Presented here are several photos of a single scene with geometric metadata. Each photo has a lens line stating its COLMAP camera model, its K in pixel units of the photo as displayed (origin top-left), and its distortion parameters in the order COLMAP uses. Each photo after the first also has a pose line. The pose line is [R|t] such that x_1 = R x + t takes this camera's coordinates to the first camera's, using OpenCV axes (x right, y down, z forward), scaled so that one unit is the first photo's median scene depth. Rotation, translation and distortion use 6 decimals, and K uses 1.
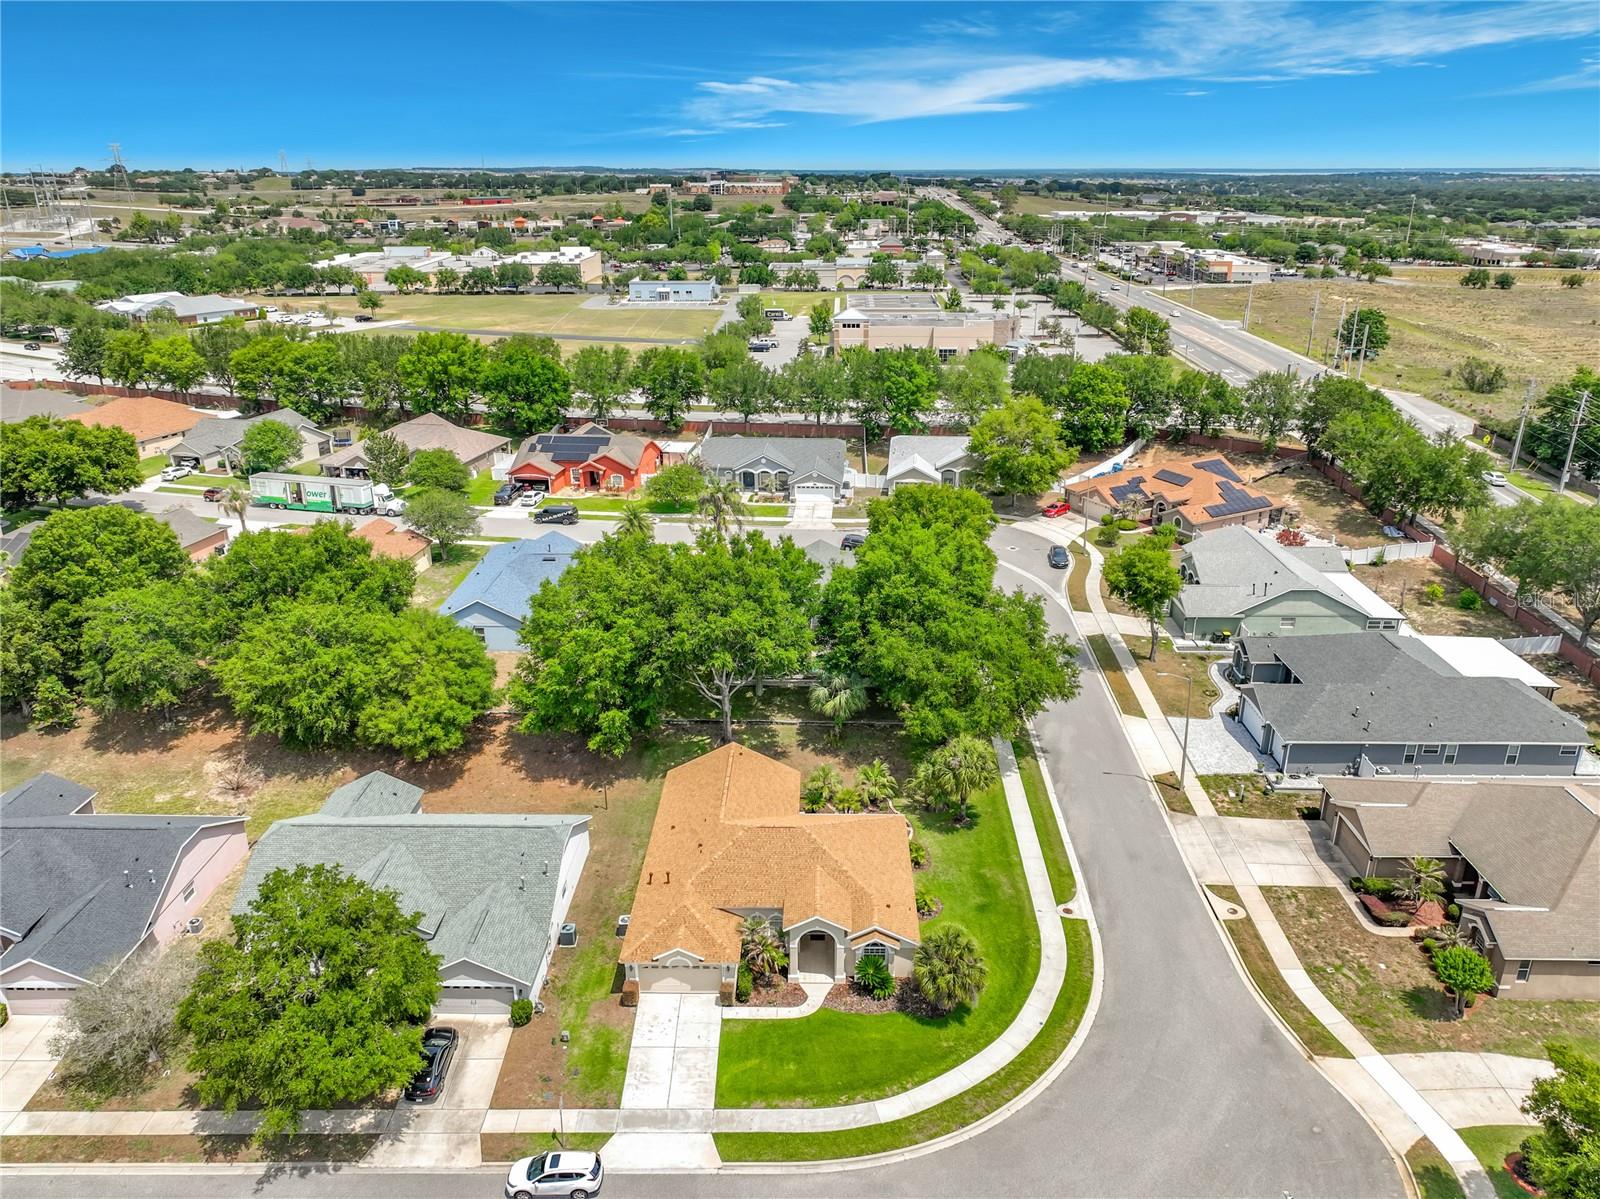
lens RADIAL K [[1137.1, 0, 800.0], [0, 1137.1, 599.5], [0, 0, 1]] dist [-0.012509, 0.006512]
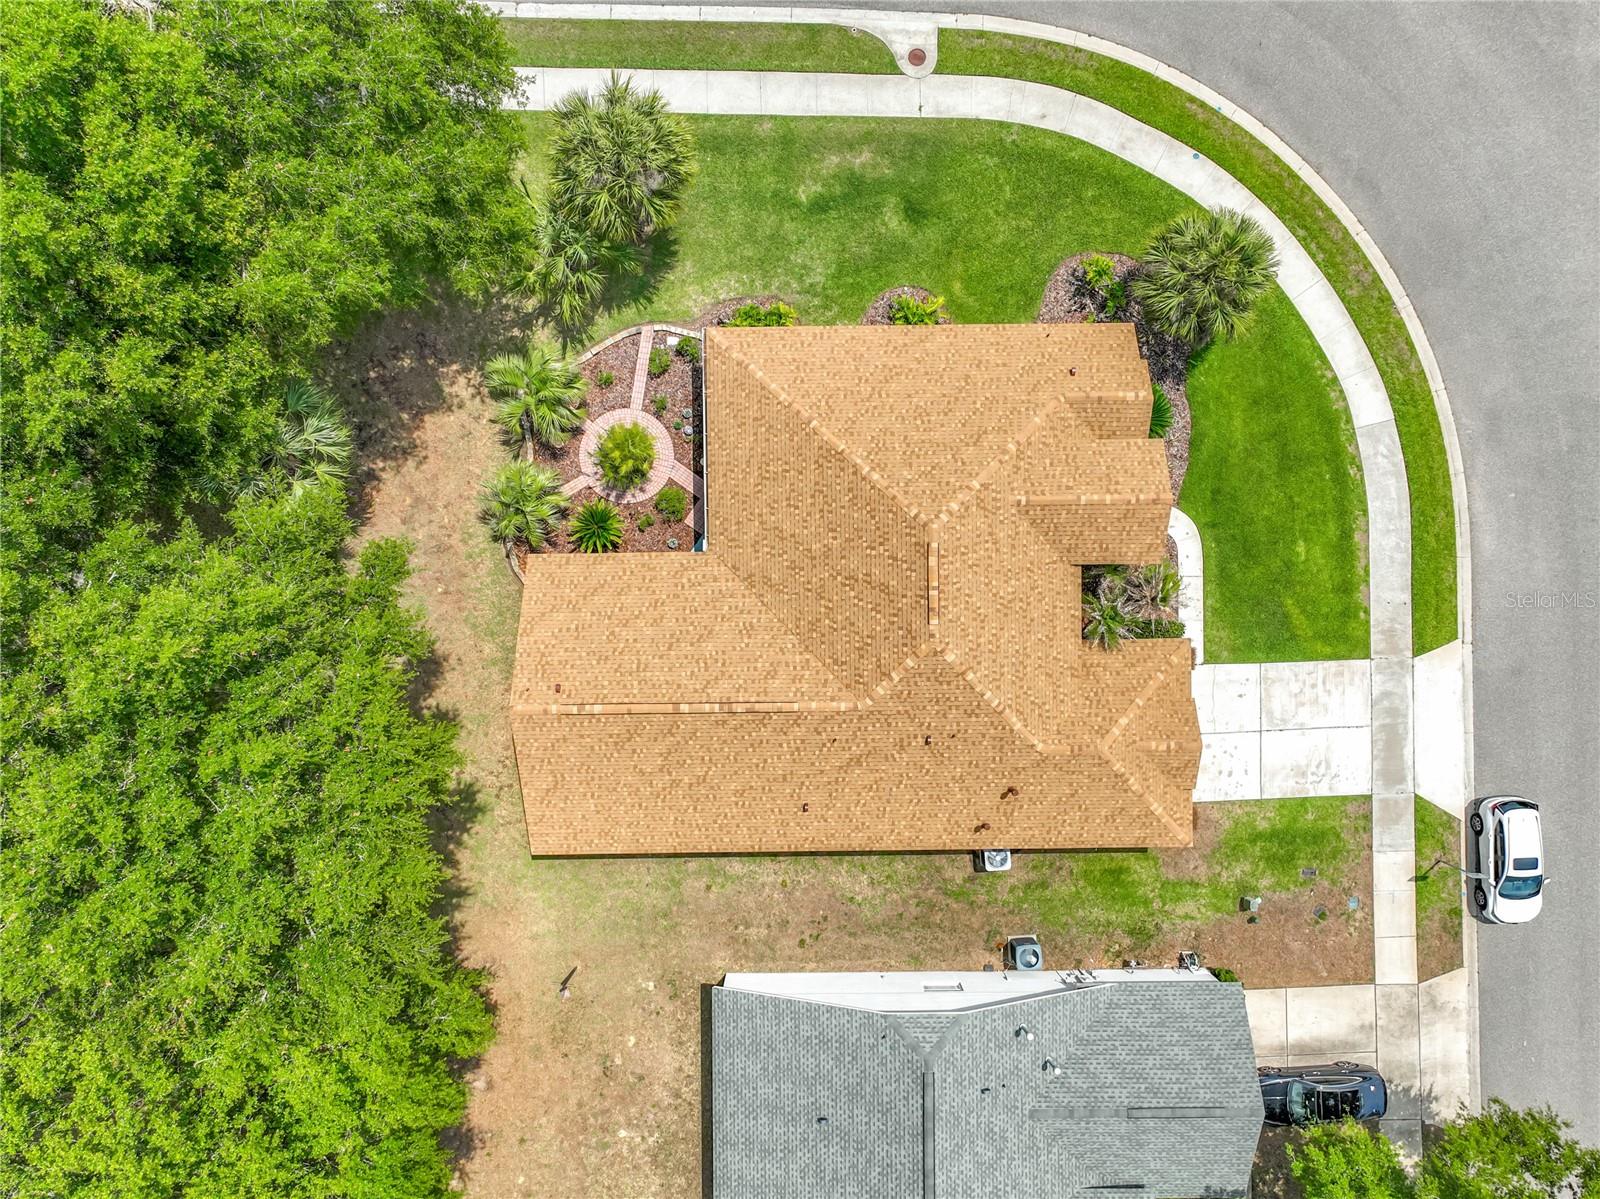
lens RADIAL K [[1120.8, 0, 804.7], [0, 1120.8, 581.5], [0, 0, 1]] dist [-0.000783, 0.023030]
pose [[-0.031960, -0.999478, -0.004725, -0.012894], [0.353049, -0.015711, 0.935473, -0.286106], [-0.935059, 0.028229, 0.353367, 0.980673]]
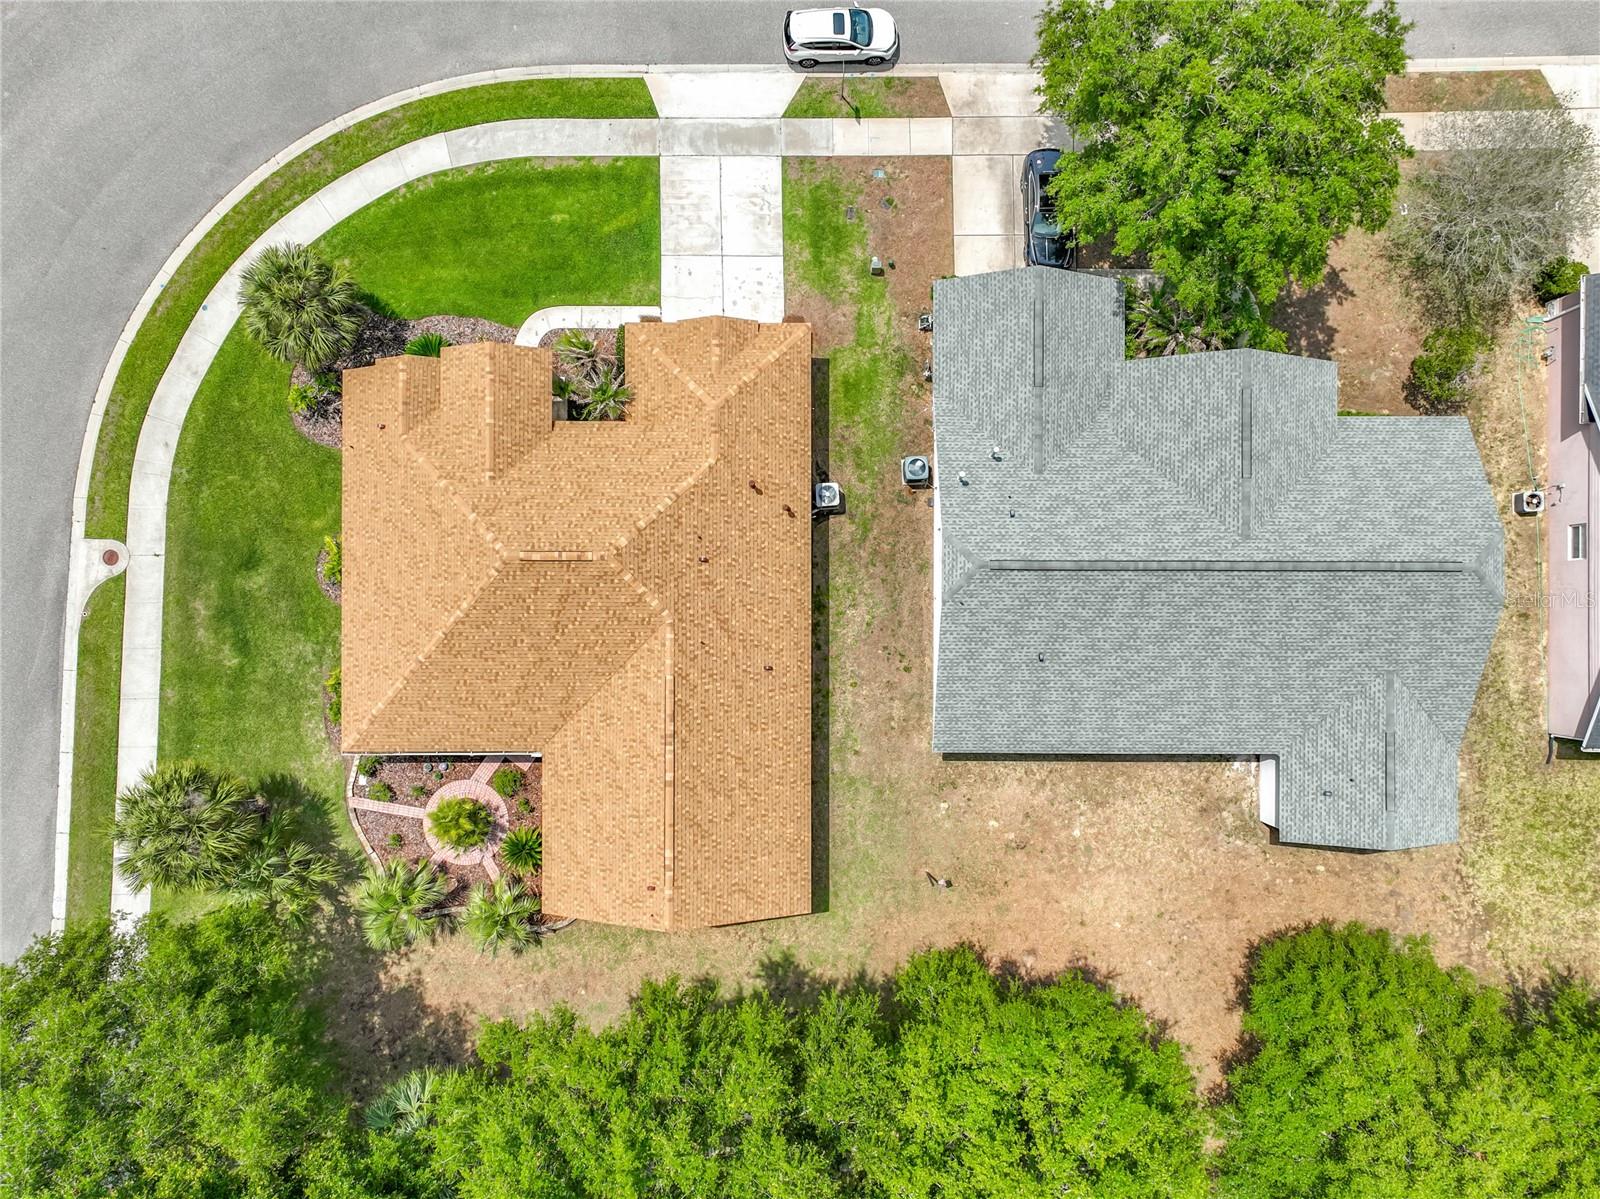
lens RADIAL K [[1109.6, 0, 763.8], [0, 1109.6, 617.4], [0, 0, 1]] dist [0.008903, 0.008594]
pose [[-0.999784, 0.020618, -0.002655, -0.125644], [-0.009671, -0.348223, 0.937362, -0.337997], [0.018401, 0.937185, 0.348347, 0.937388]]
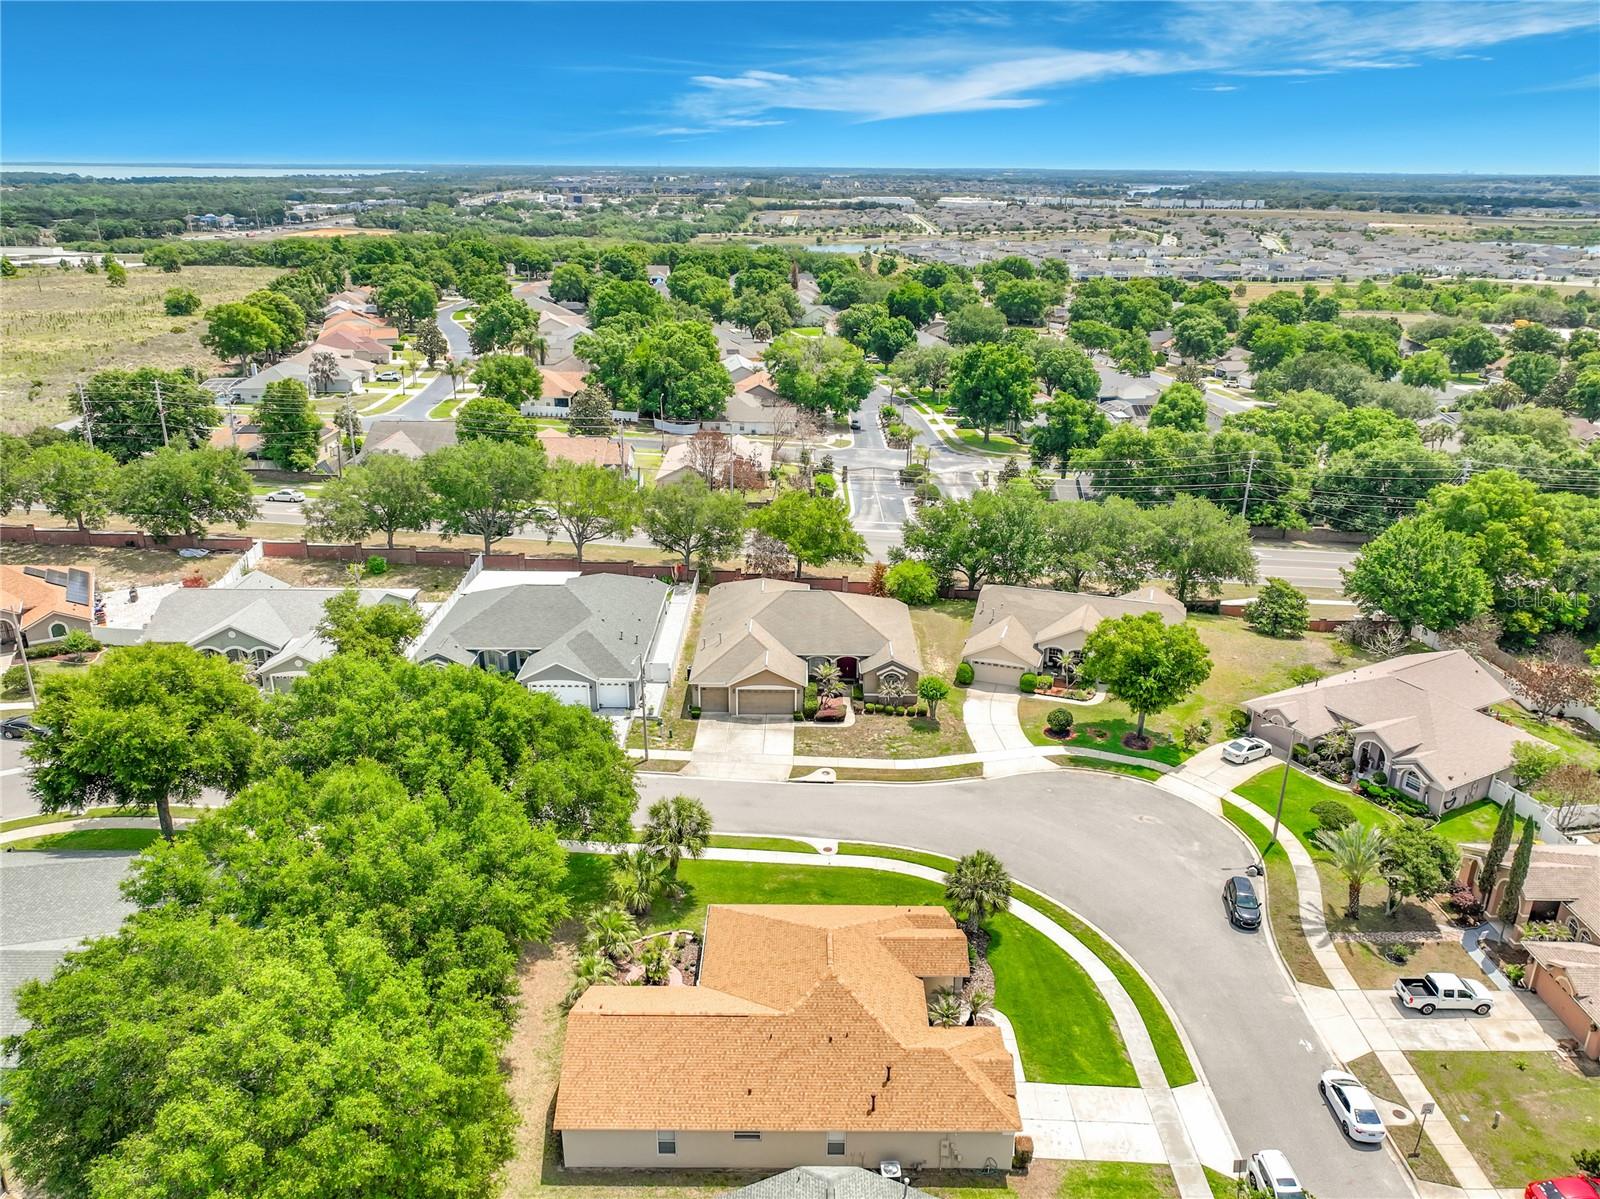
lens RADIAL K [[1144.4, 0, 803.9], [0, 1144.4, 611.2], [0, 0, 1]] dist [-0.002382, 0.009298]
pose [[-0.020201, -0.357996, 0.933505, -0.794415], [0.350374, 0.871948, 0.341971, -0.346165], [-0.936392, 0.333983, 0.107818, 0.935628]]
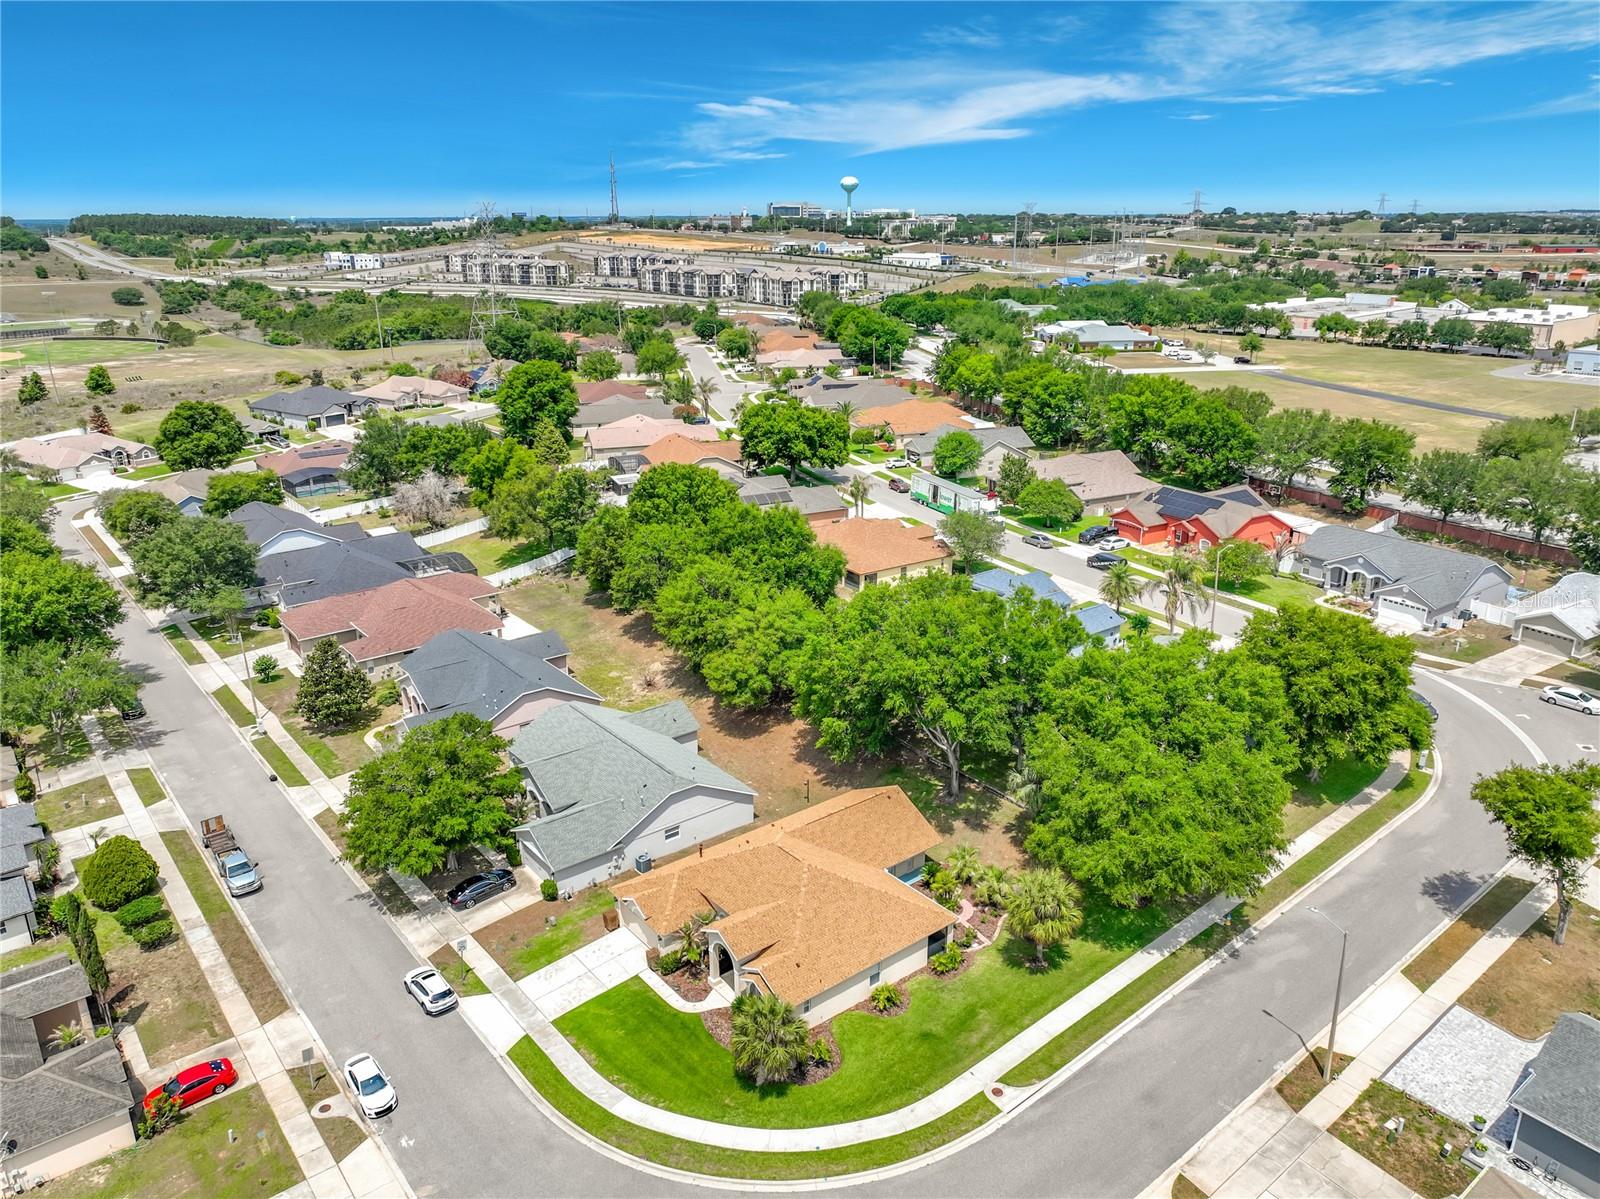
lens RADIAL K [[1126.0, 0, 801.7], [0, 1126.0, 612.3], [0, 0, 1]] dist [-0.006900, 0.002624]
pose [[0.639770, 0.258387, -0.723831, 0.745050], [-0.273001, 0.956776, 0.100245, -0.128921], [0.718446, 0.133473, 0.682657, 0.307695]]
